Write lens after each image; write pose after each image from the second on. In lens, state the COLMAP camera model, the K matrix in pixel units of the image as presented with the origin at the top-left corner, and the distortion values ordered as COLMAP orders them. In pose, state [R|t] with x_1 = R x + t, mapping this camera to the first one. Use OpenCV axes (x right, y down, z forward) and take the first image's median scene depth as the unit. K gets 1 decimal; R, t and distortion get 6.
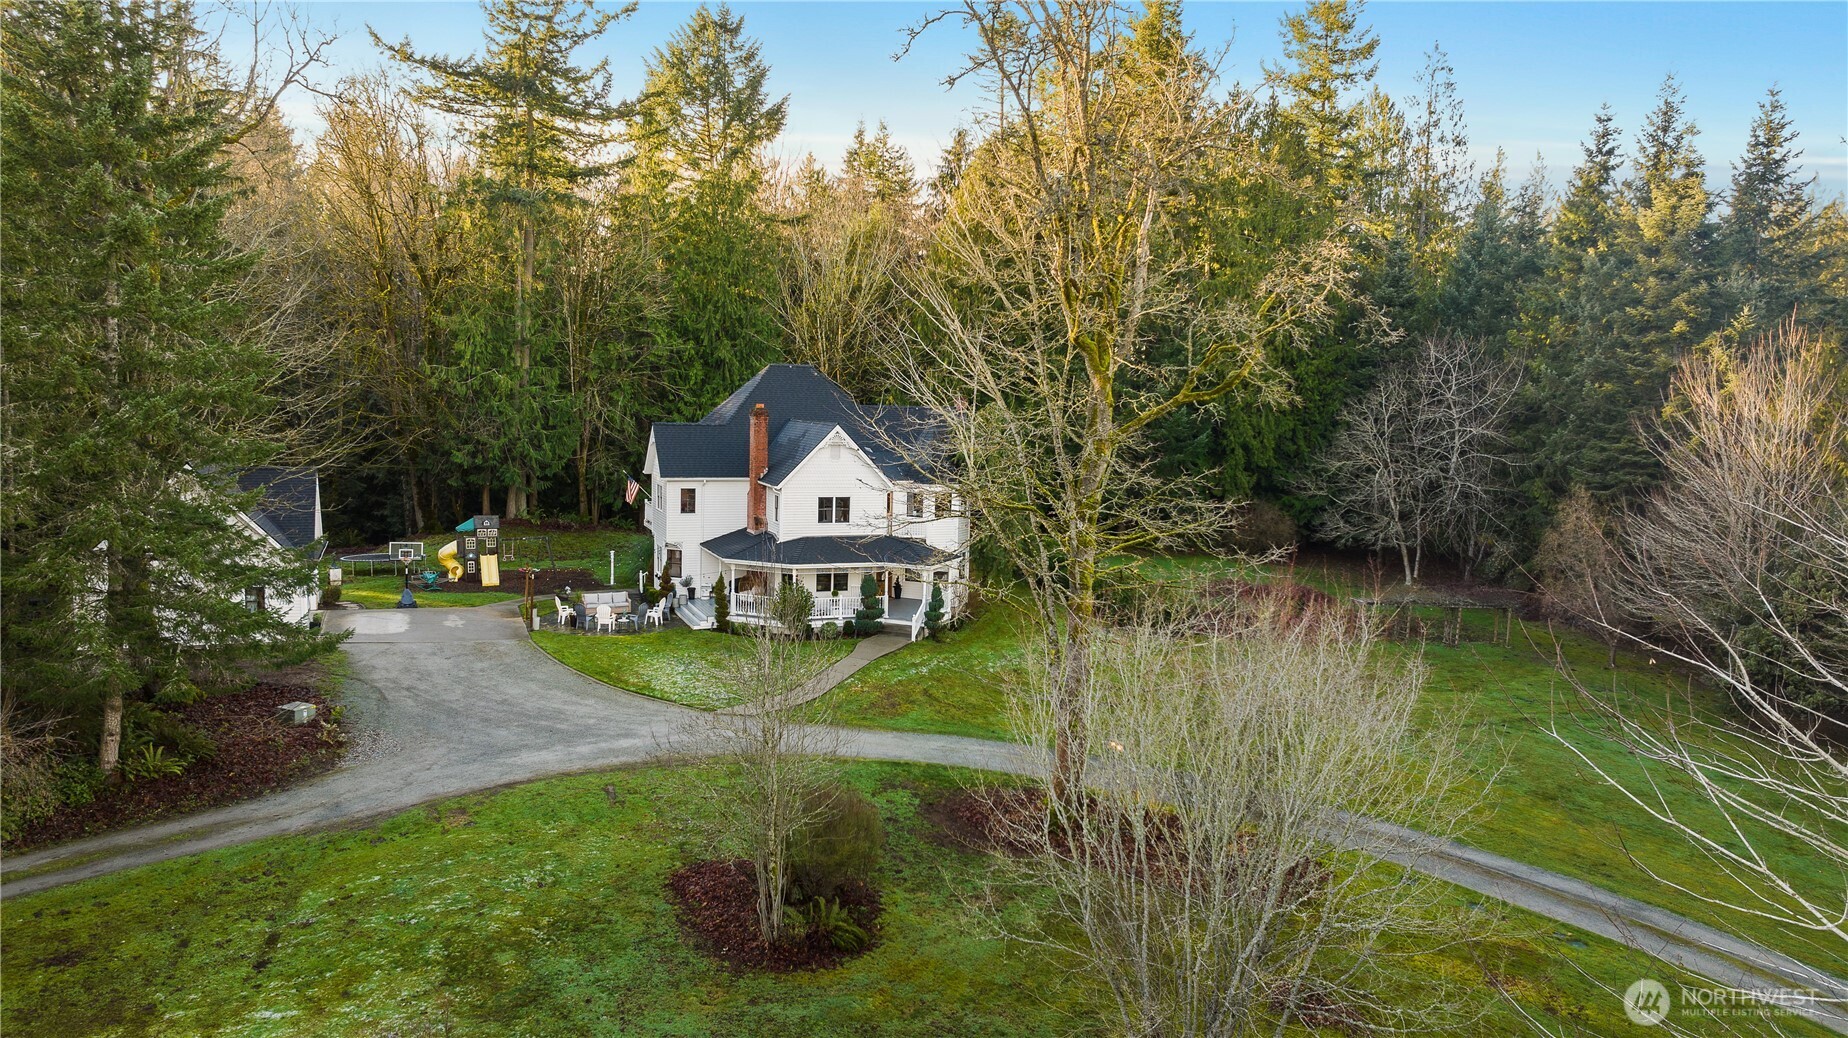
lens RADIAL K [[1345.7, 0, 924.0], [0, 1345.7, 519.0], [0, 0, 1]] dist [-0.007598, 0.059745]
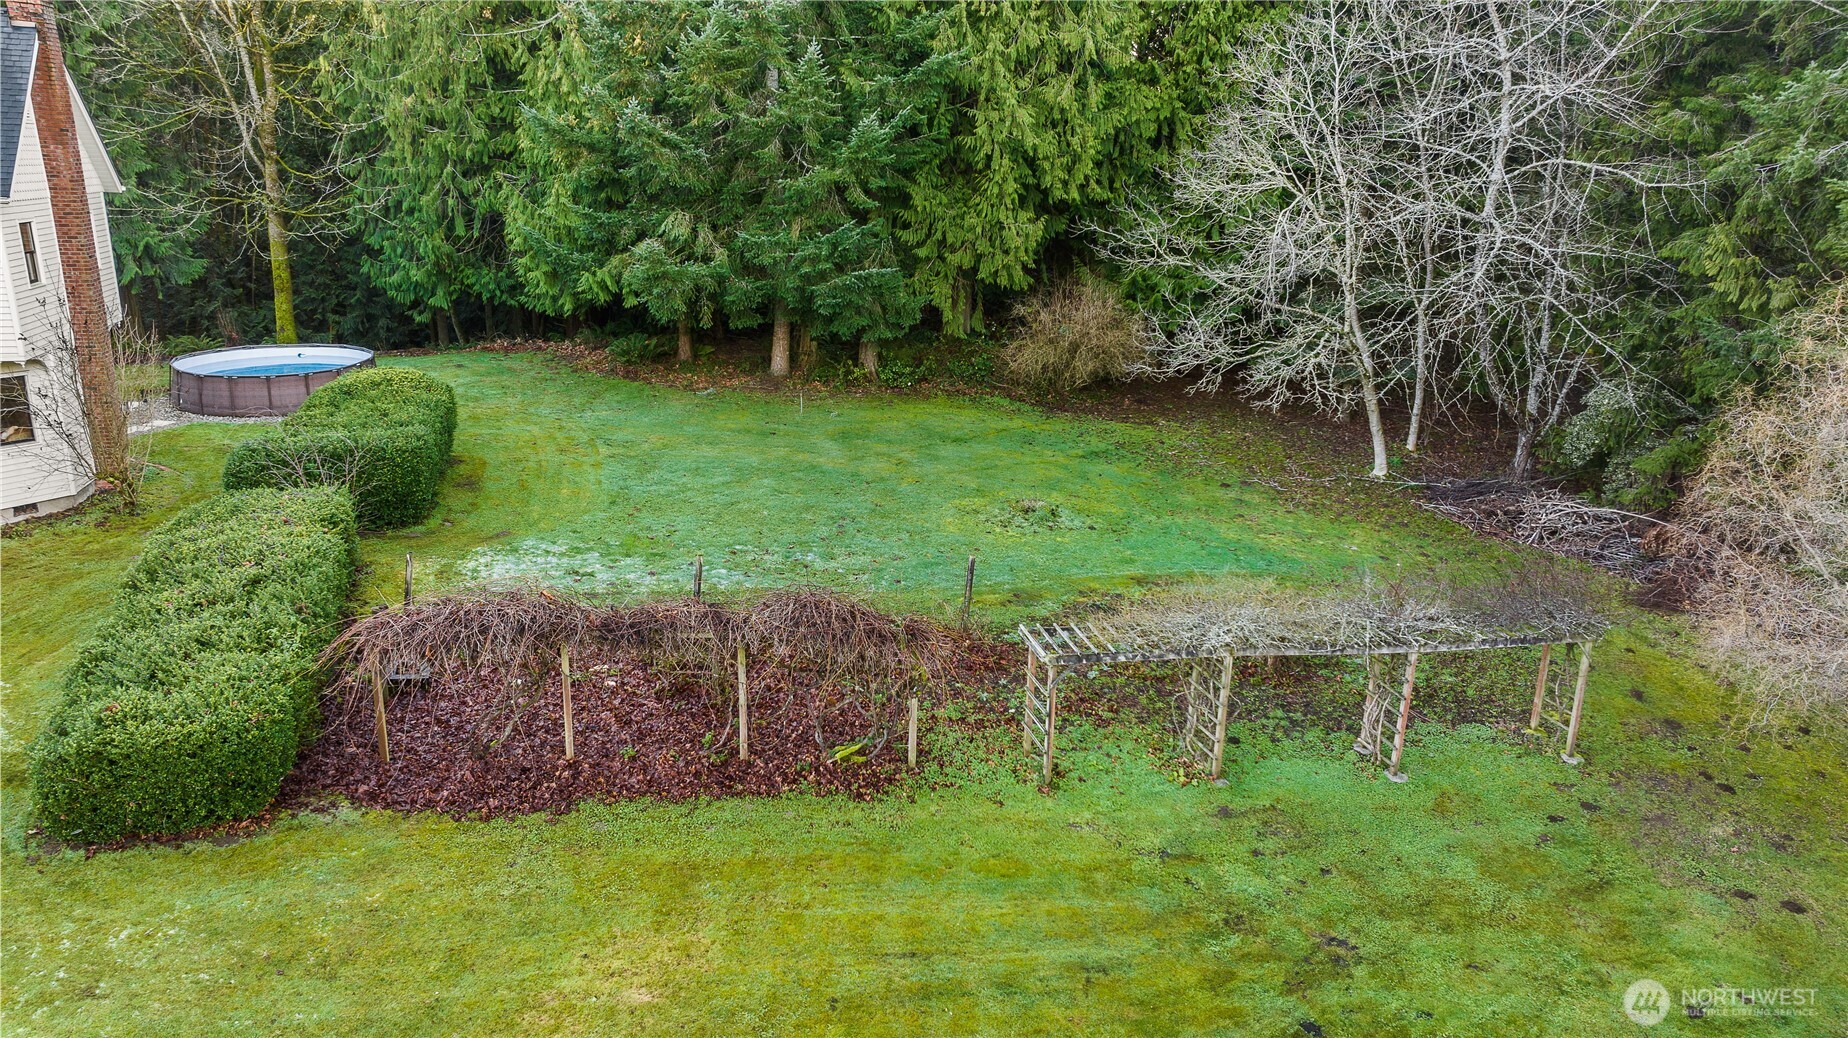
lens RADIAL K [[1308.0, 0, 924.0], [0, 1308.0, 519.0], [0, 0, 1]] dist [0.010052, 0.005083]
pose [[0.995149, 0.022885, -0.095680, 0.309056], [-0.005166, 0.983382, 0.181478, -0.016901], [0.098243, -0.180103, 0.978729, 0.686647]]
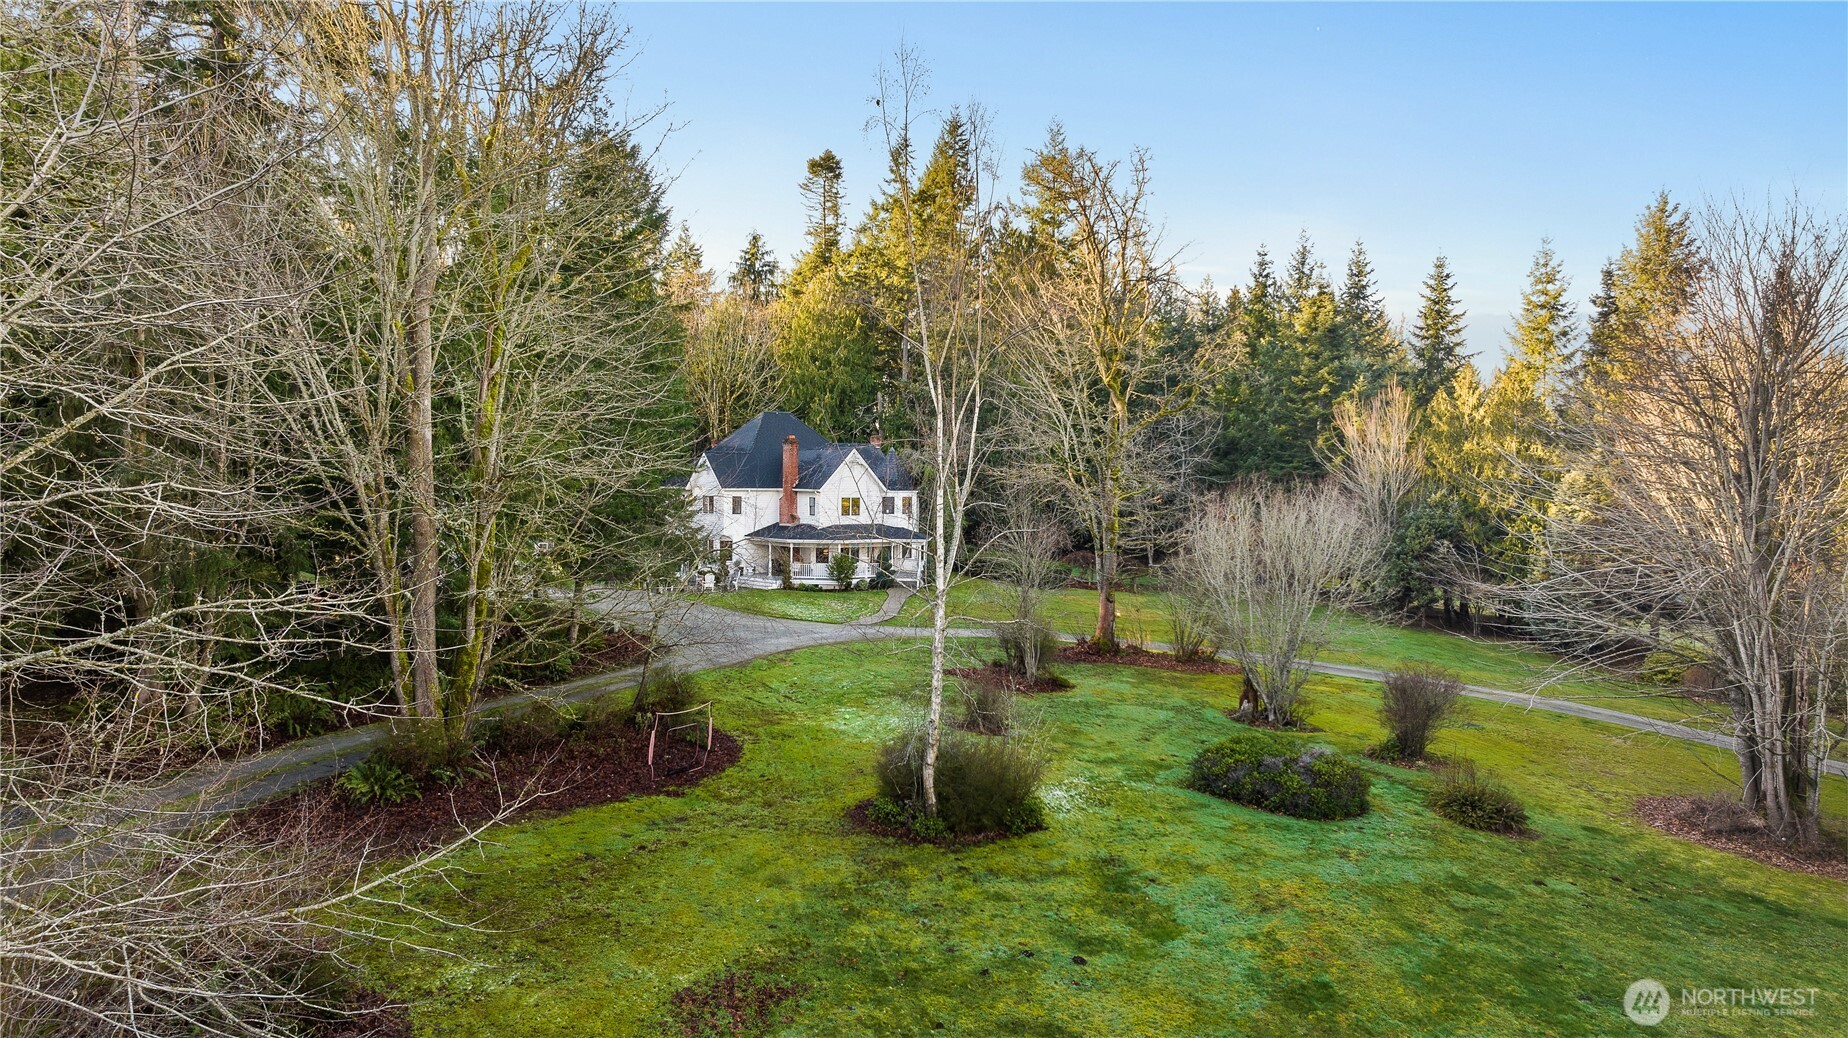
lens RADIAL K [[1308.0, 0, 924.0], [0, 1308.0, 519.0], [0, 0, 1]] dist [0.010052, 0.005083]
pose [[0.959294, -0.025049, 0.281298, -0.314408], [0.040864, 0.997888, -0.050499, 0.066228], [-0.279438, 0.059938, 0.958291, -0.316779]]
